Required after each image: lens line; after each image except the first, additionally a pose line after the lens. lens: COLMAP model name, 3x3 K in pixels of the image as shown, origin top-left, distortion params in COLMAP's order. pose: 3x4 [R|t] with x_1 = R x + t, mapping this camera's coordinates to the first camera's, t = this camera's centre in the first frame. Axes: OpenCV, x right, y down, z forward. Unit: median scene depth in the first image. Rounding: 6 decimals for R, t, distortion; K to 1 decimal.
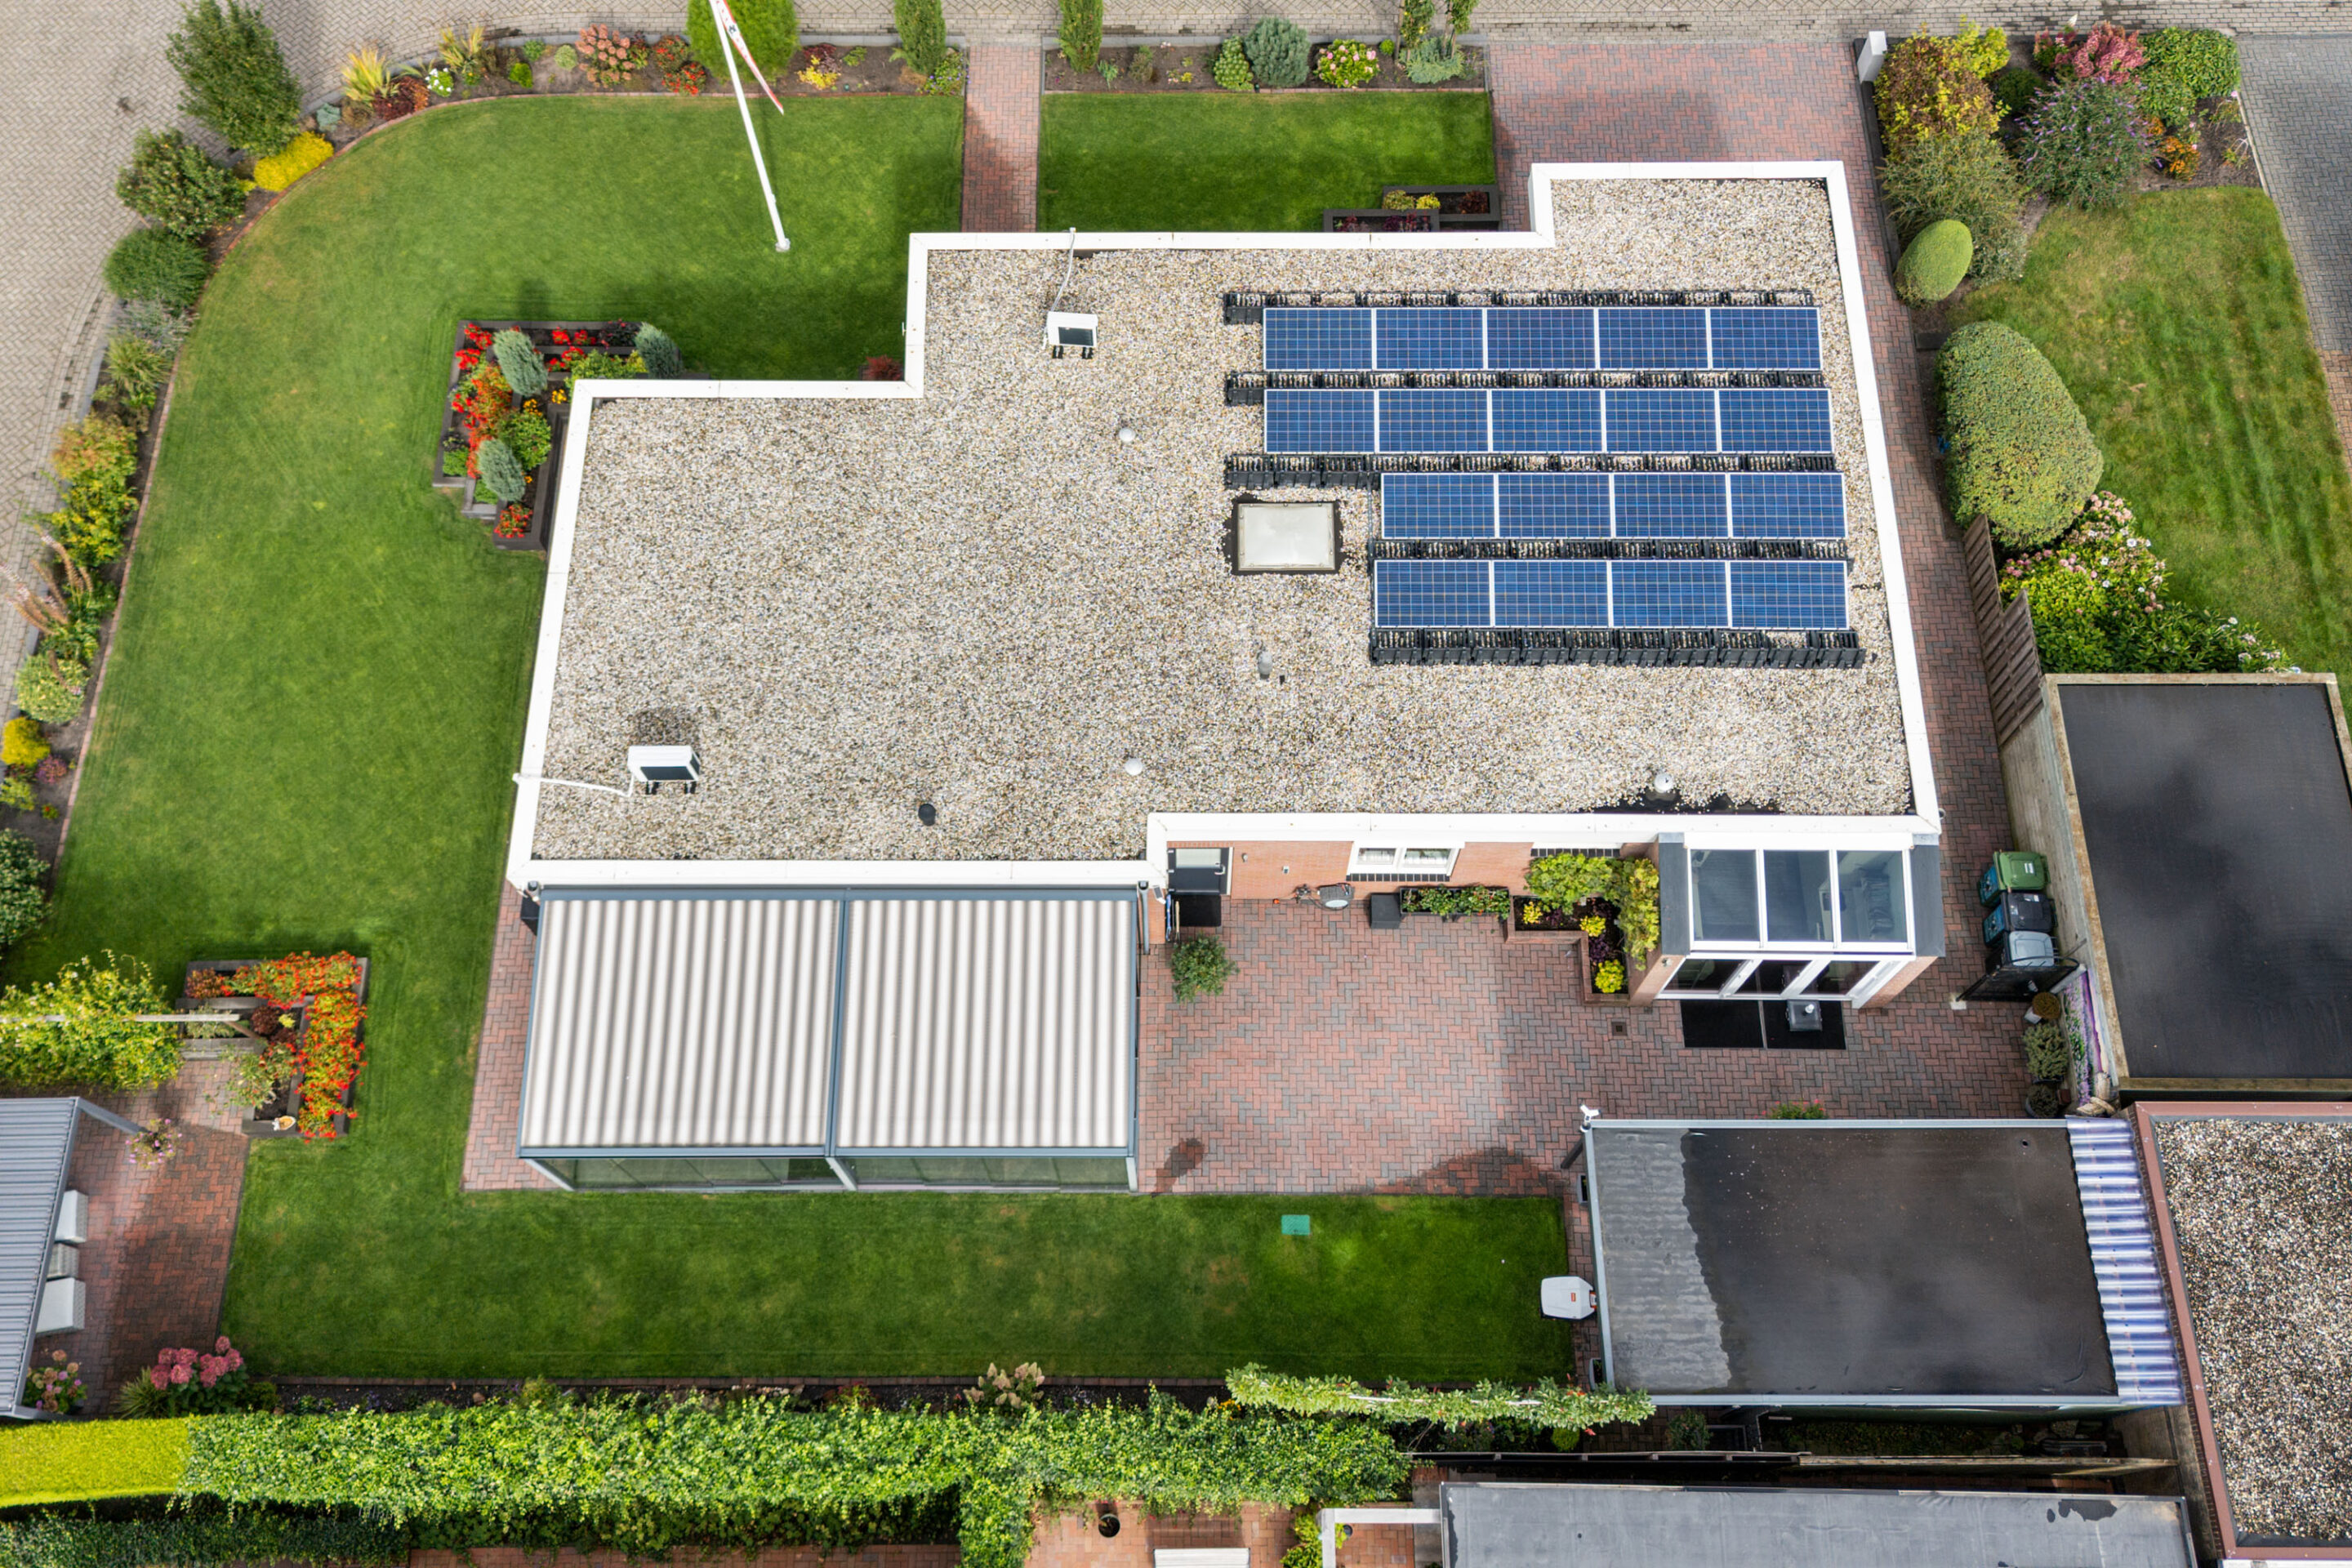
lens RADIAL K [[2088.9, 0, 1185.1], [0, 2088.9, 751.1], [0, 0, 1]] dist [0.062642, -0.009755]
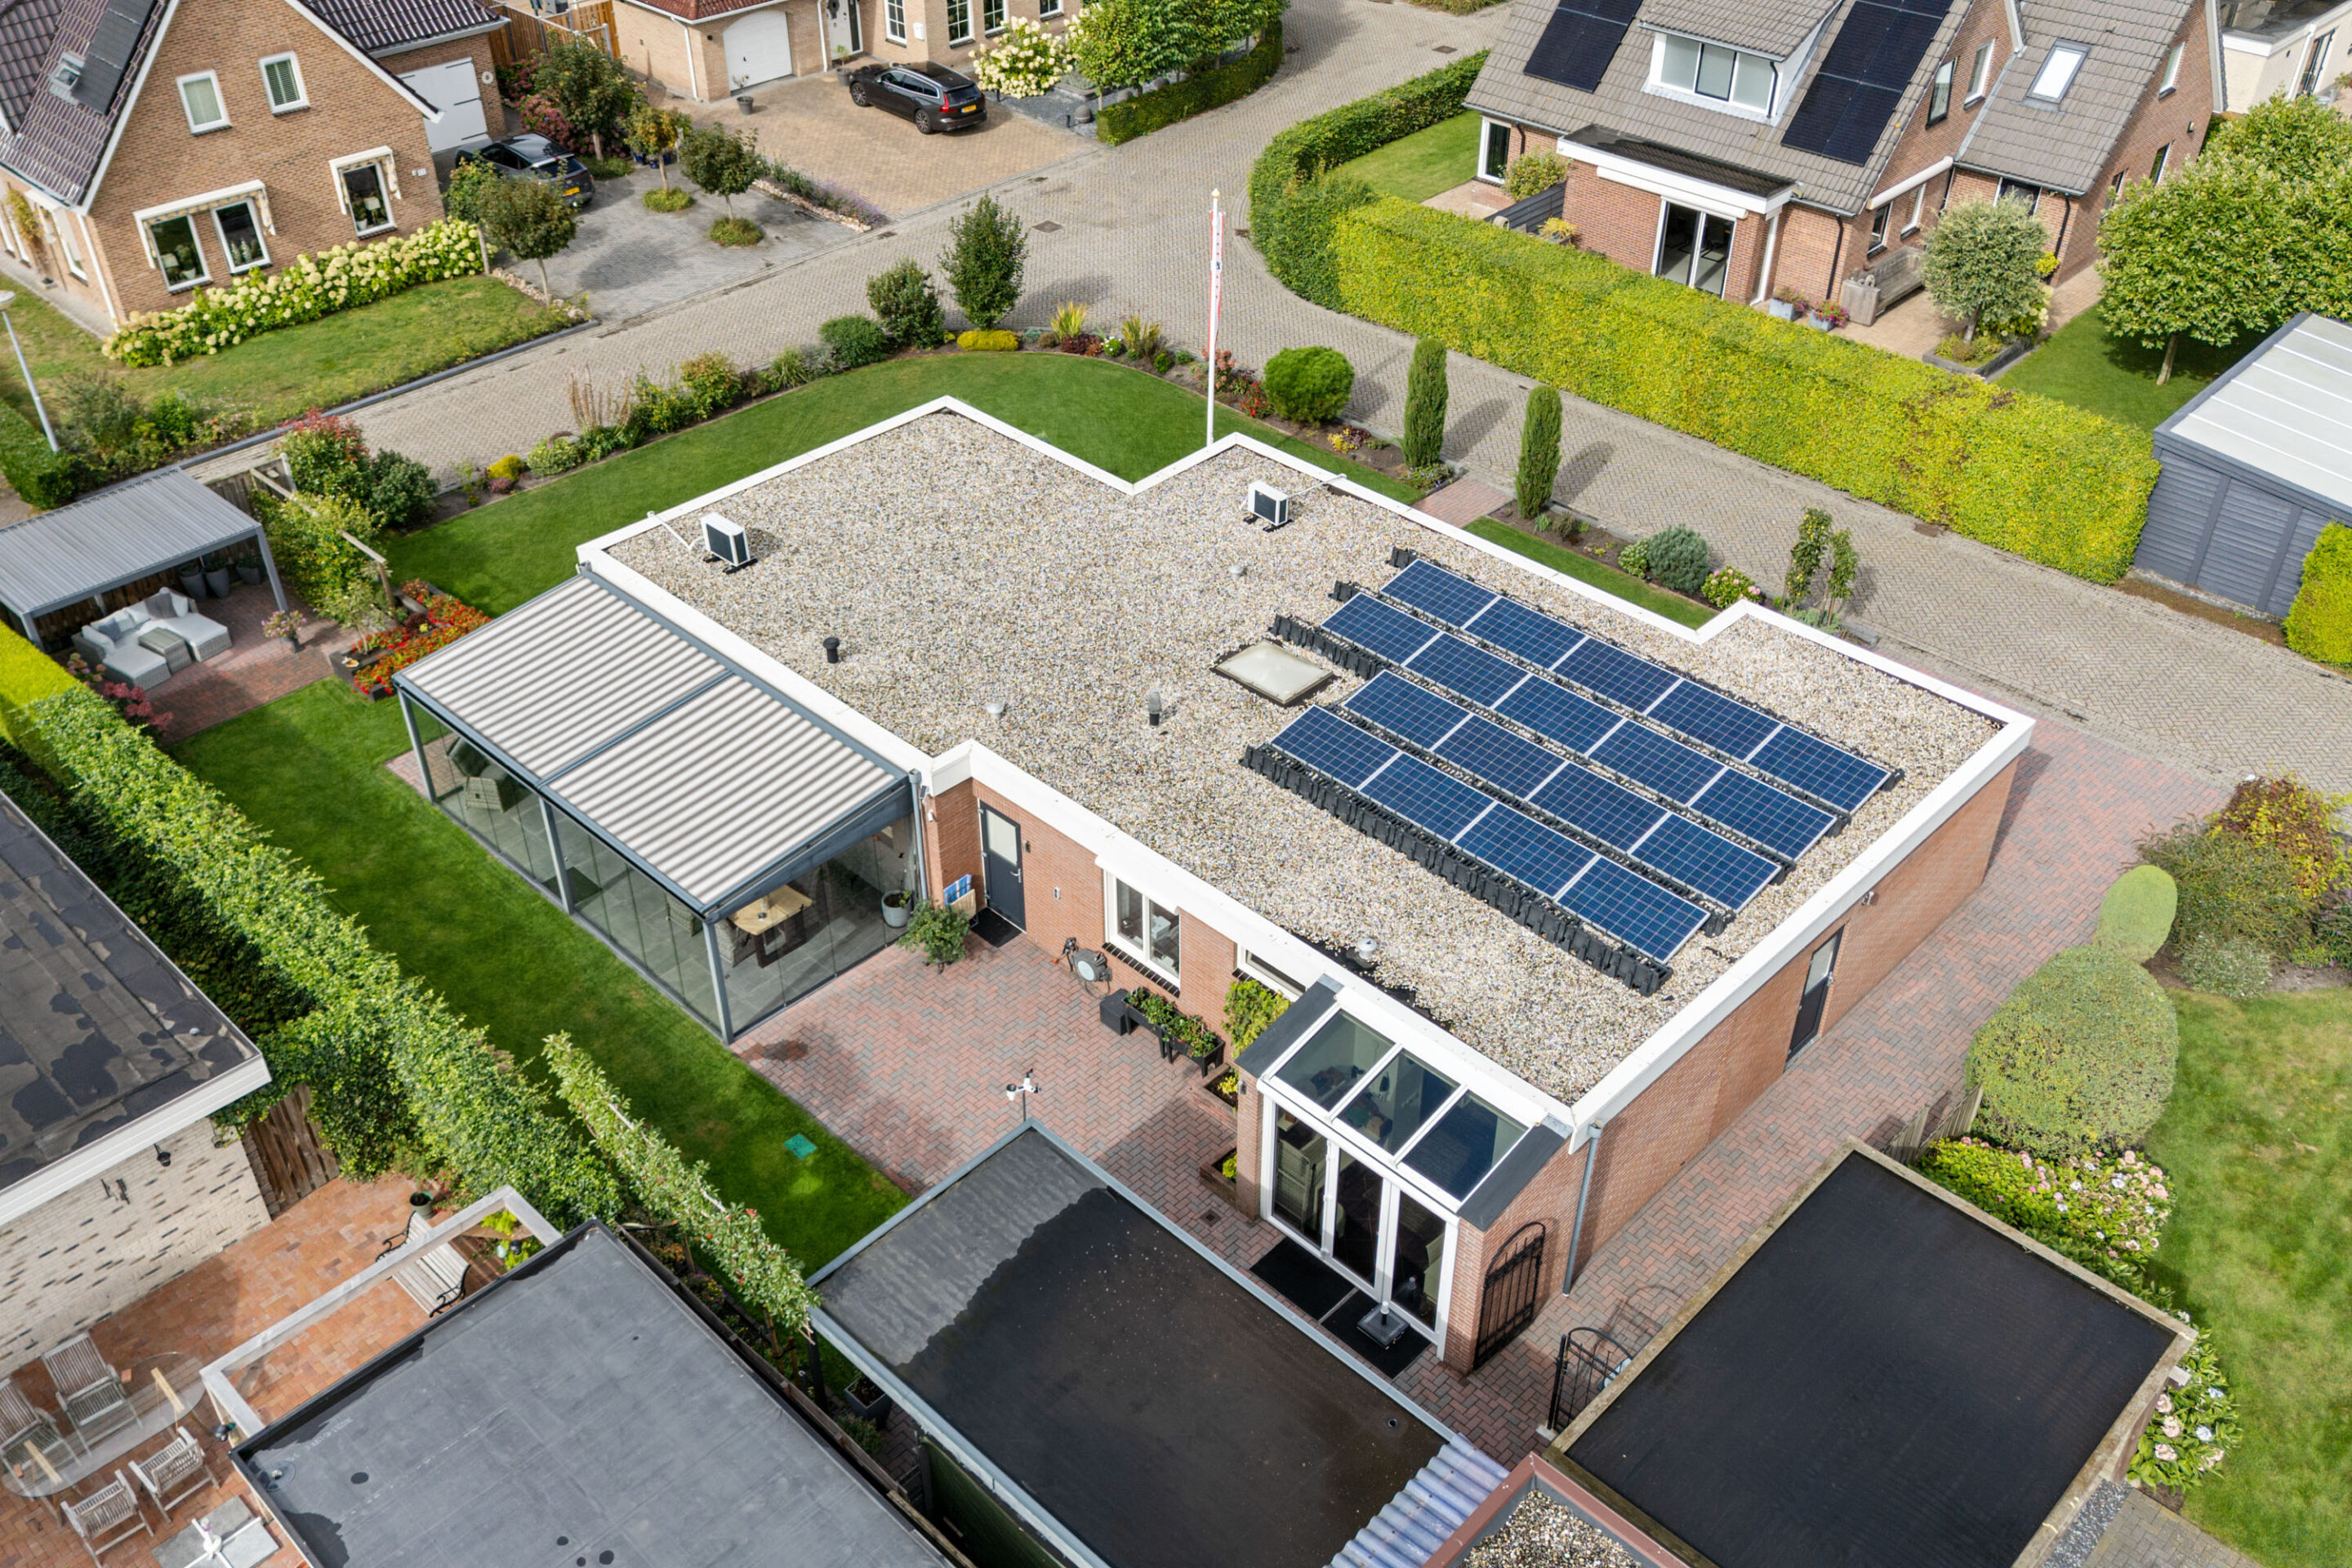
lens RADIAL K [[2088.9, 0, 1185.1], [0, 2088.9, 751.1], [0, 0, 1]] dist [0.062642, -0.009755]
pose [[0.719615, 0.408522, -0.561484, 0.628843], [-0.638095, 0.707956, -0.302710, 0.273386], [0.273842, 0.576115, 0.770131, 0.218171]]
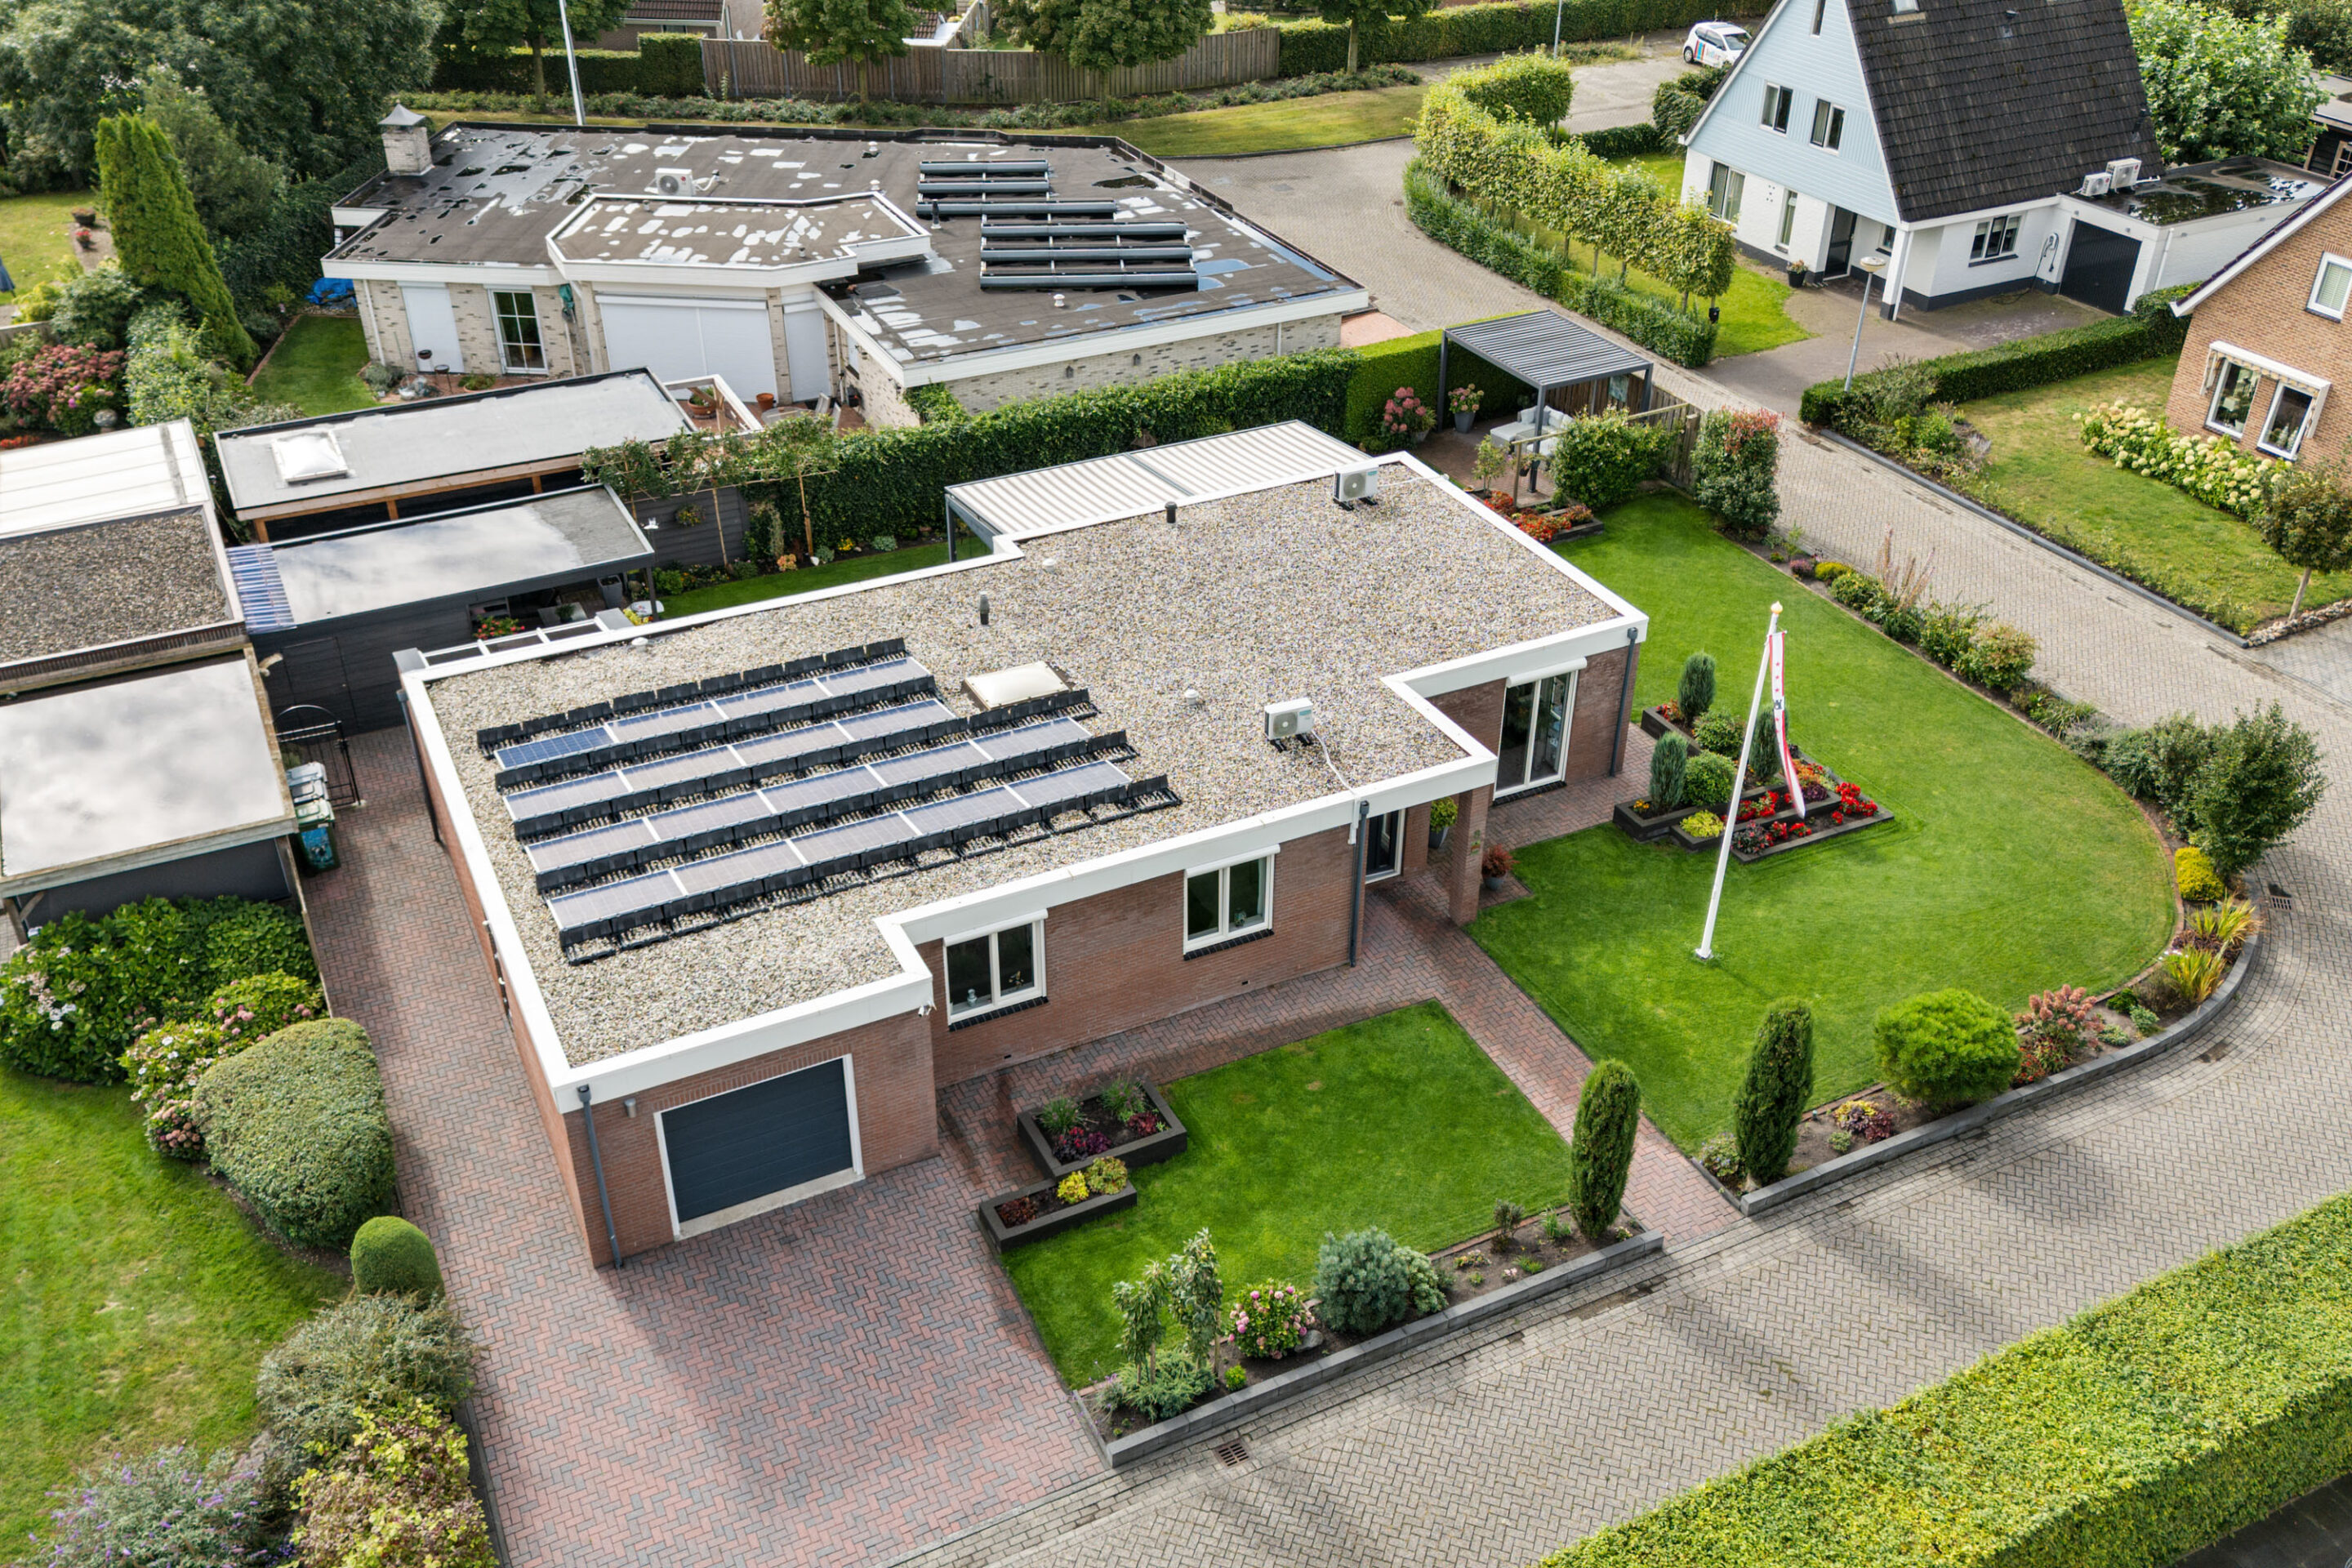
lens RADIAL K [[2088.9, 0, 1185.1], [0, 2088.9, 751.1], [0, 0, 1]] dist [0.062642, -0.009755]
pose [[-0.894775, 0.233553, -0.380567, 0.406870], [-0.408763, -0.085442, 0.908632, -1.177646], [0.179698, 0.968583, 0.171919, 0.879577]]
